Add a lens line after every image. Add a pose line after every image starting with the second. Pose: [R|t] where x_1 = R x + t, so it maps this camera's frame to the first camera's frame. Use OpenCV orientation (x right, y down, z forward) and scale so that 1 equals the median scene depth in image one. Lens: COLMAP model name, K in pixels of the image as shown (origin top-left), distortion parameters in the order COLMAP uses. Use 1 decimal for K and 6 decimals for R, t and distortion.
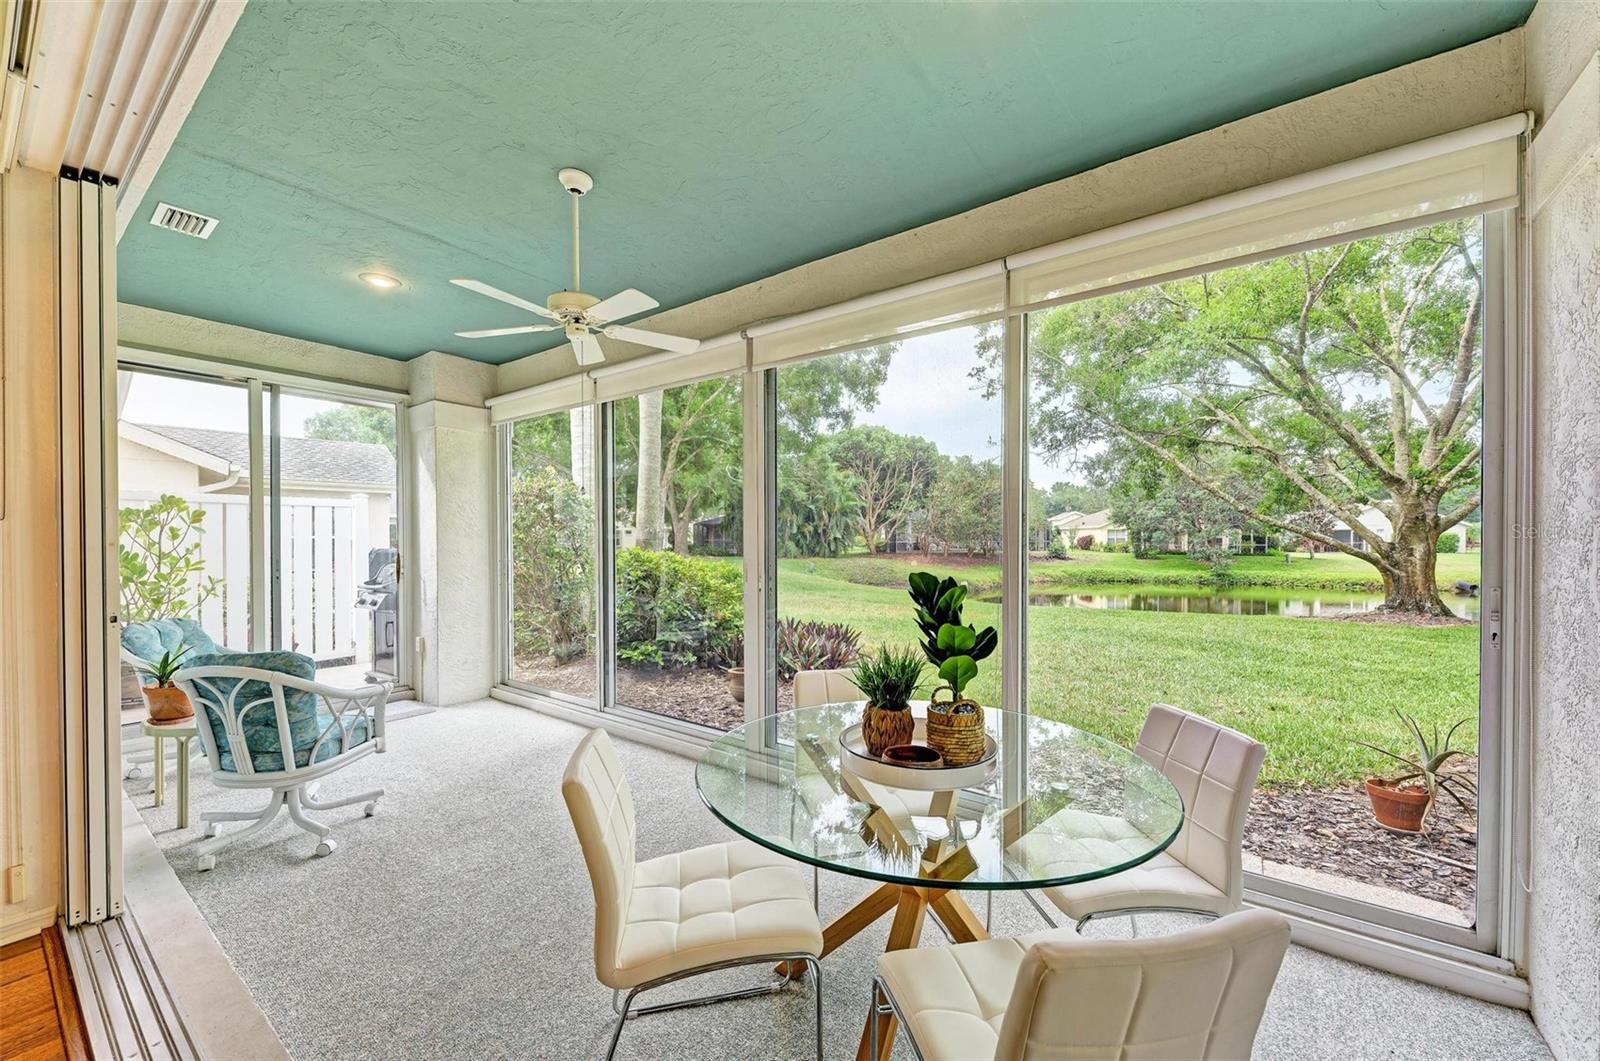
lens RADIAL K [[604.2, 0, 805.8], [0, 604.2, 542.1], [0, 0, 1]] dist [0.013220, -0.005732]
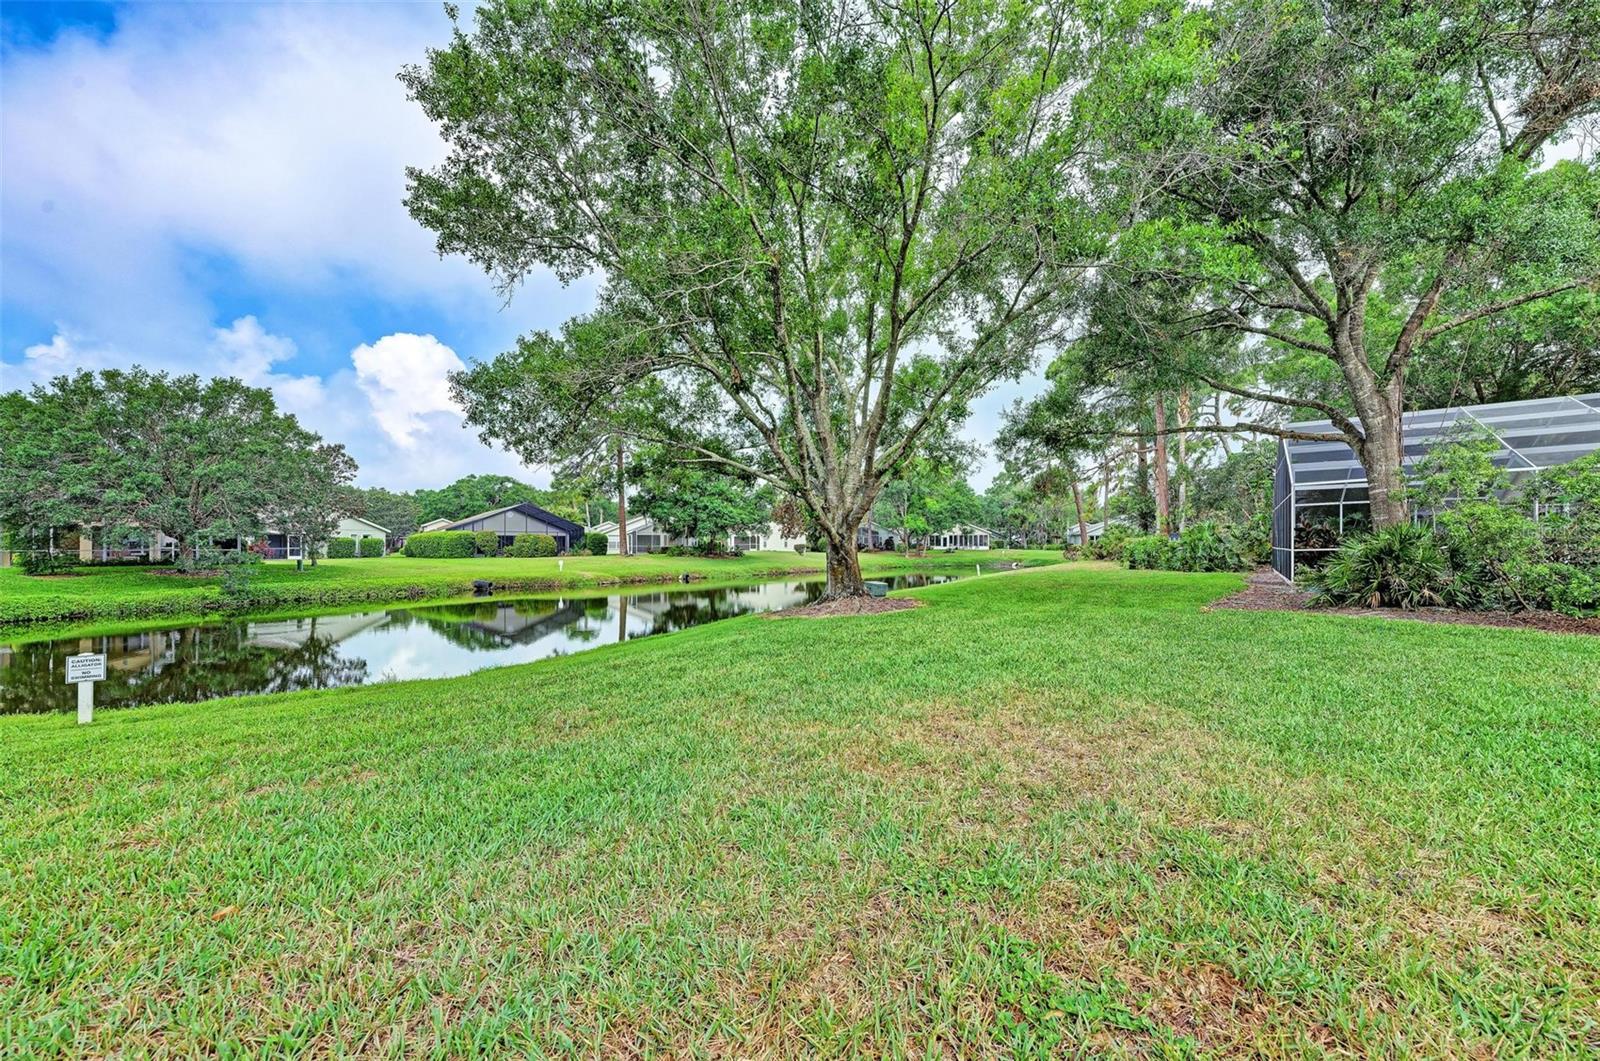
lens RADIAL K [[604.2, 0, 808.2], [0, 604.2, 540.9], [0, 0, 1]] dist [0.013220, -0.005732]
pose [[-0.036747, 0.011069, 0.999263, -0.025547], [0.008792, 0.999904, -0.010753, 0.009271], [-0.999286, 0.008391, -0.036841, 0.374685]]
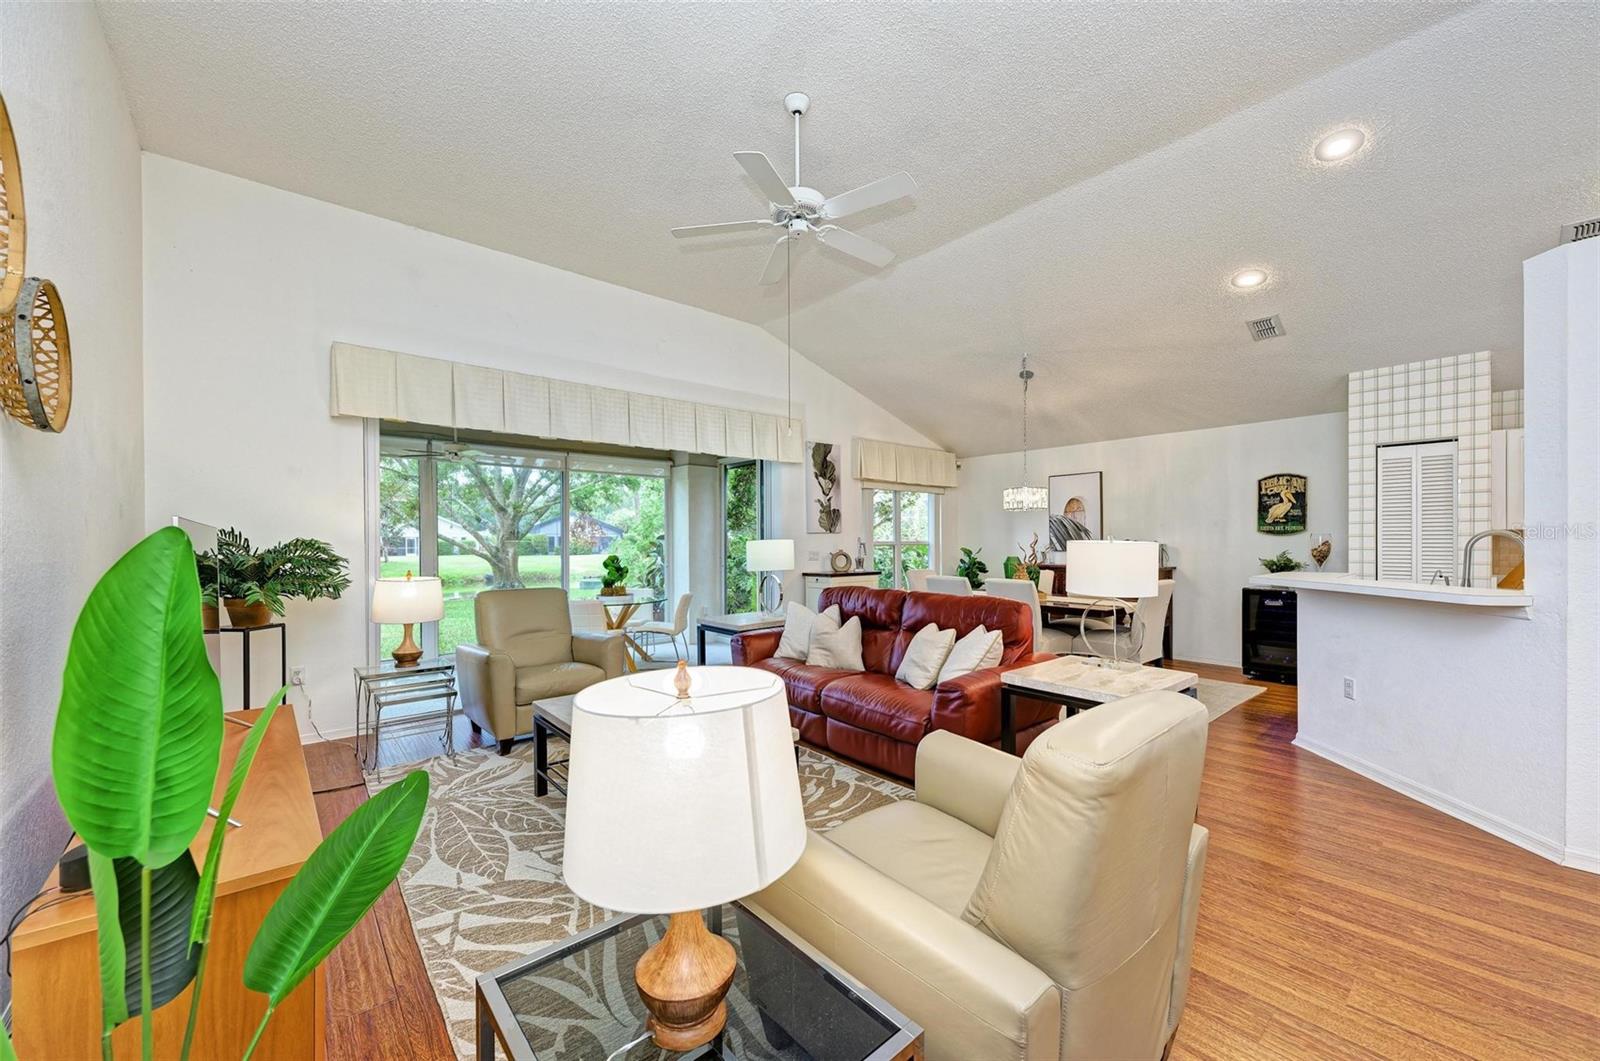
lens RADIAL K [[604.2, 0, 808.7], [0, 604.2, 544.1], [0, 0, 1]] dist [0.013220, -0.005732]
pose [[0.216086, -0.006013, 0.976356, -0.144553], [0.012060, 0.999921, 0.003489, -0.000902], [-0.976300, 0.011021, 0.216142, -0.049225]]
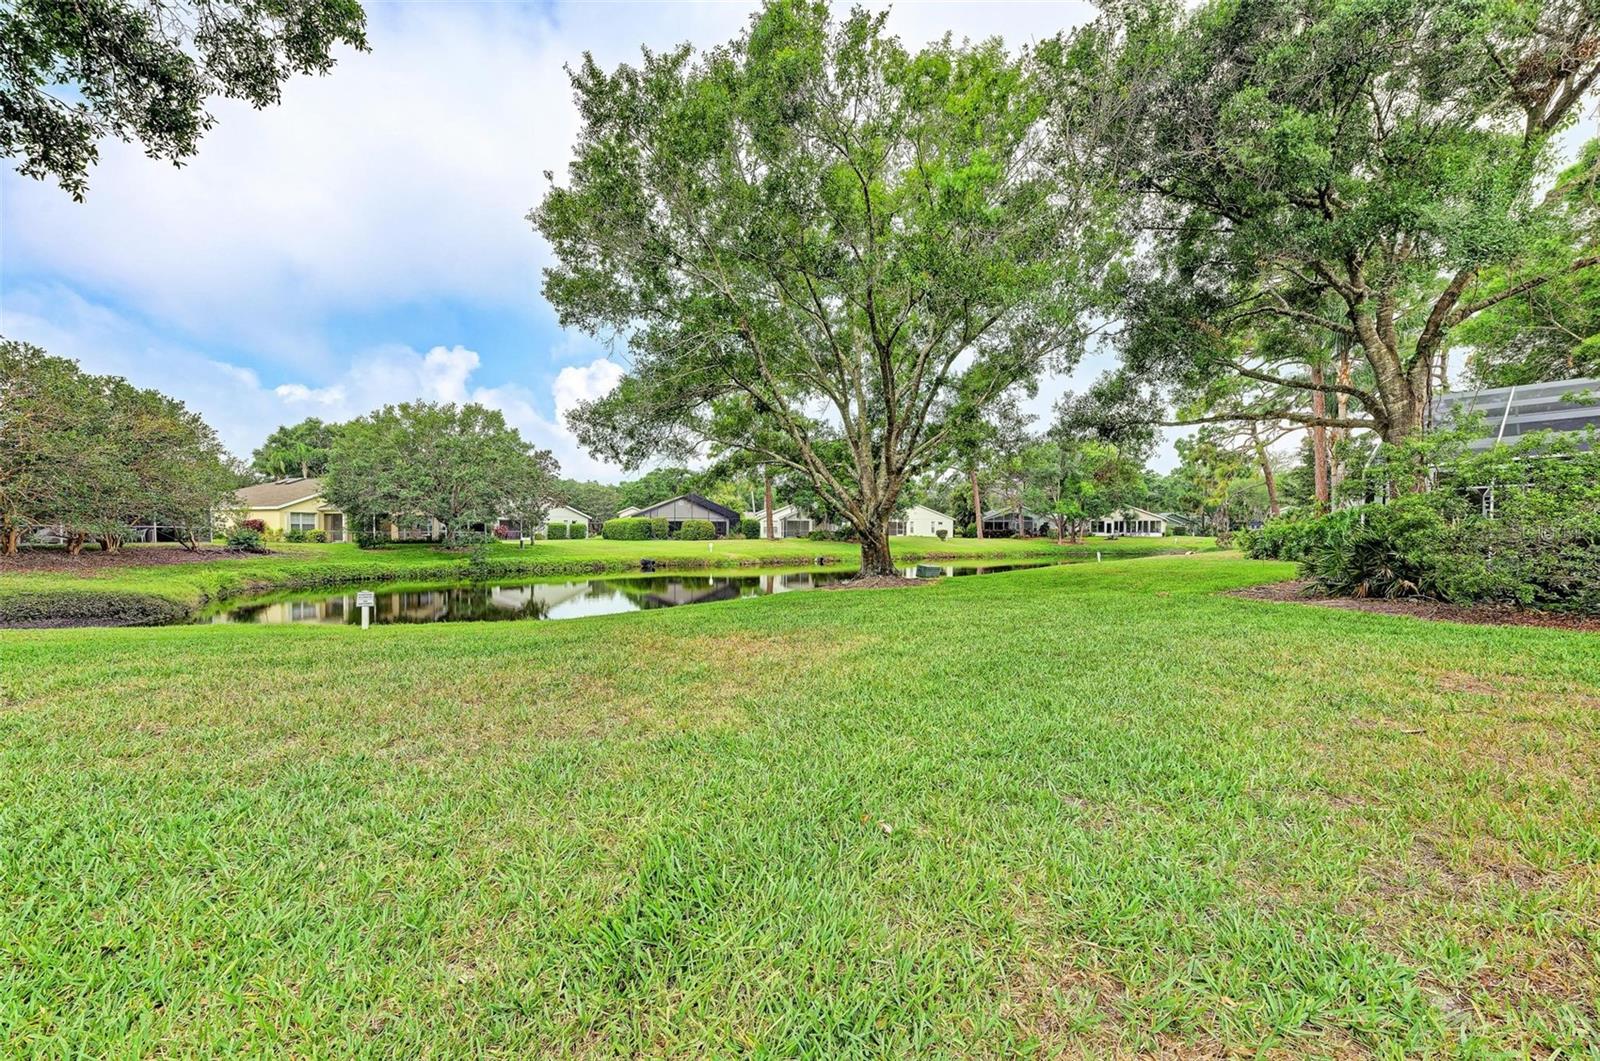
lens RADIAL K [[604.2, 0, 804.5], [0, 604.2, 538.3], [0, 0, 1]] dist [0.013220, -0.005732]
pose [[0.249874, -0.008610, 0.968240, -0.084668], [0.002059, 0.999963, 0.008361, 0.008824], [-0.968276, -0.000096, 0.249882, 0.284902]]
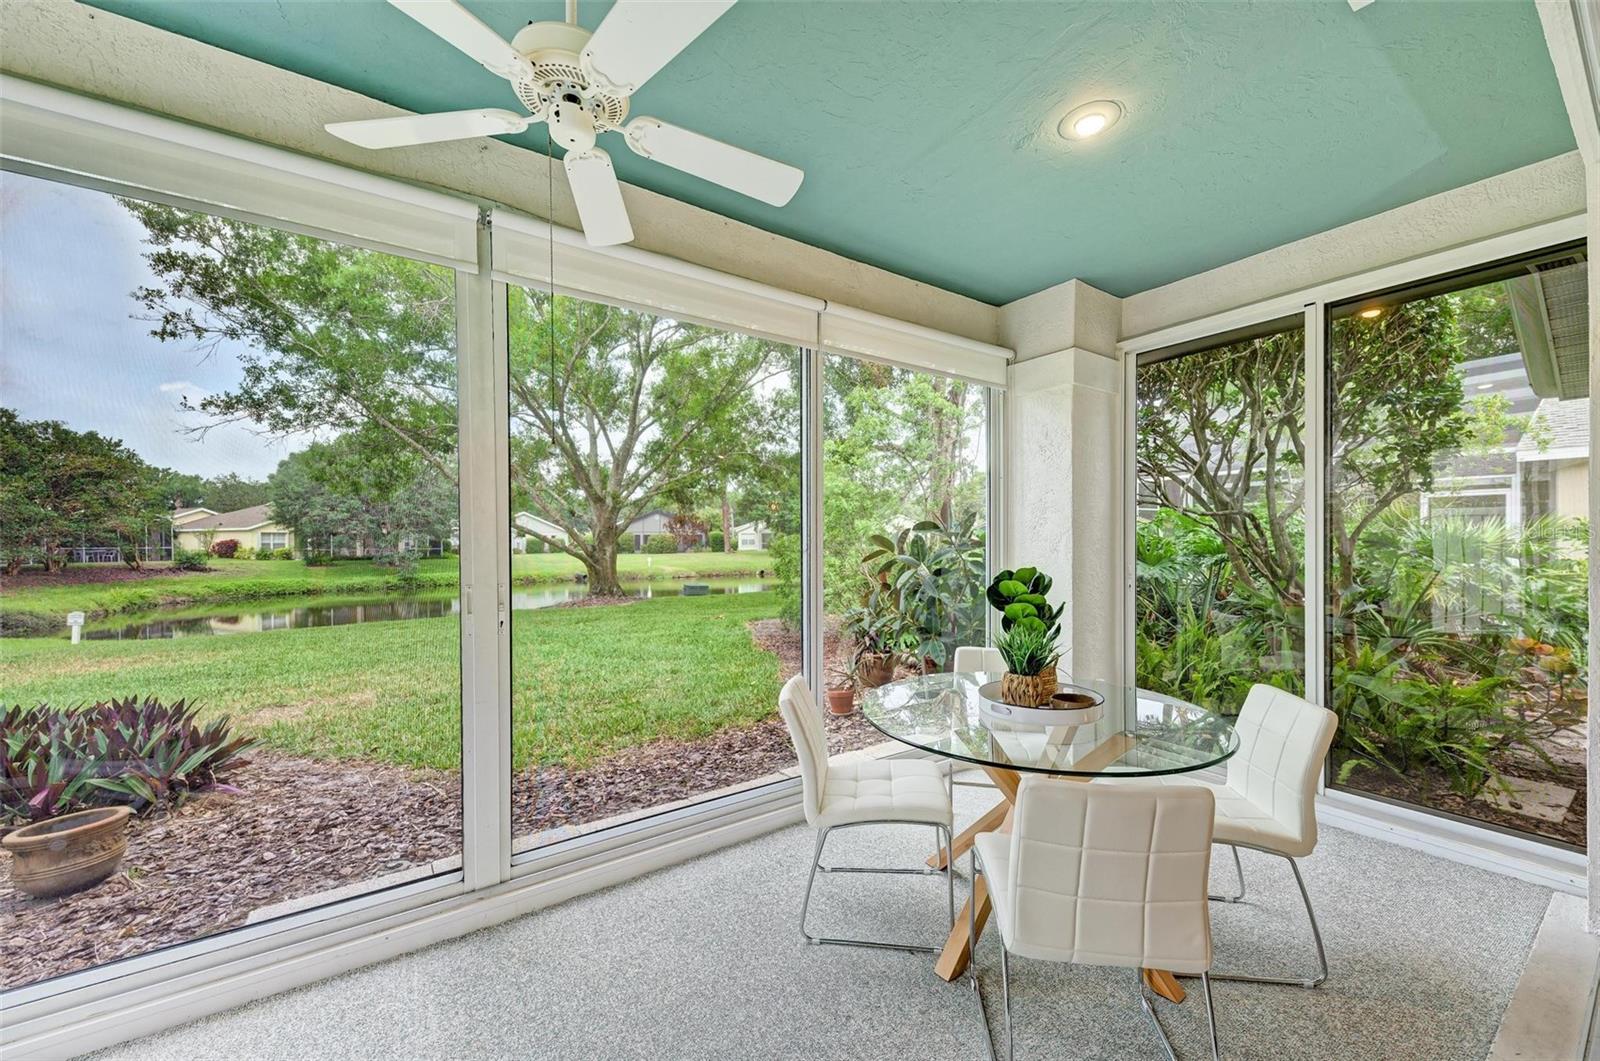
lens RADIAL K [[604.2, 0, 809.7], [0, 604.2, 539.7], [0, 0, 1]] dist [0.013220, -0.005732]
pose [[0.327957, 0.000587, 0.944693, -0.048355], [0.009790, 0.999944, -0.004020, -0.000279], [-0.944642, 0.010567, 0.327932, 0.040367]]
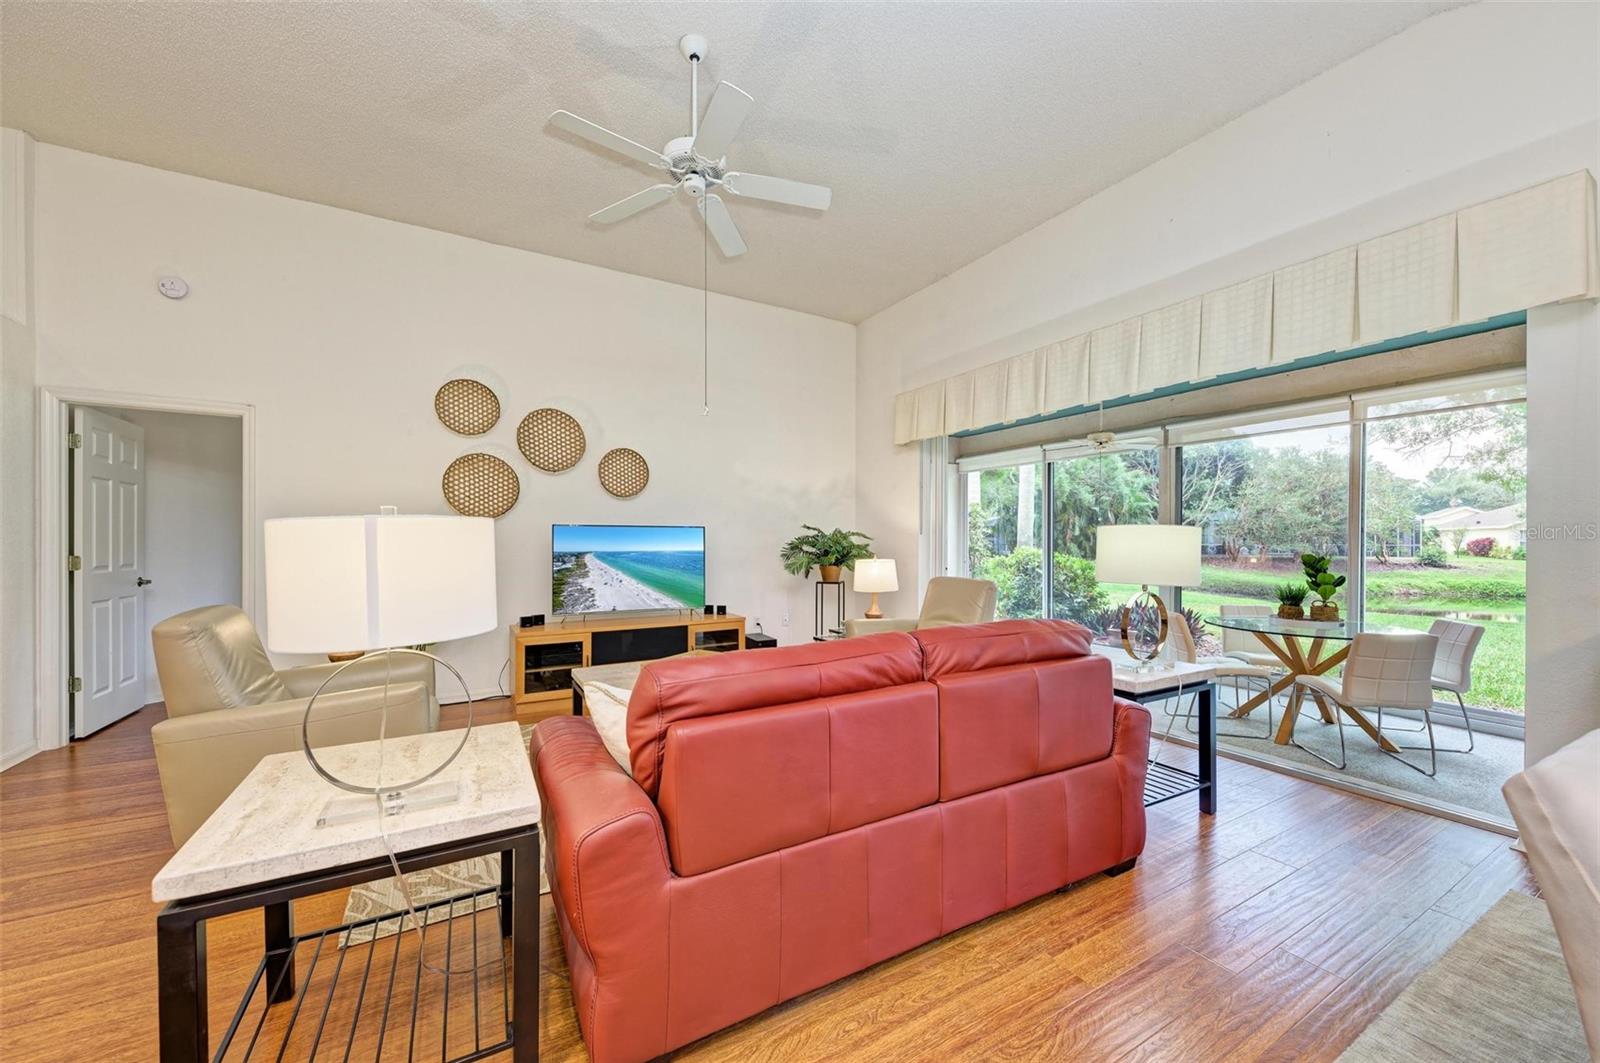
lens RADIAL K [[604.2, 0, 802.7], [0, 604.2, 541.9], [0, 0, 1]] dist [0.013220, -0.005732]
pose [[0.915734, 0.003697, -0.401768, -0.030015], [-0.005041, 0.999985, -0.002288, 0.000446], [0.401754, 0.004121, 0.915739, -0.091078]]
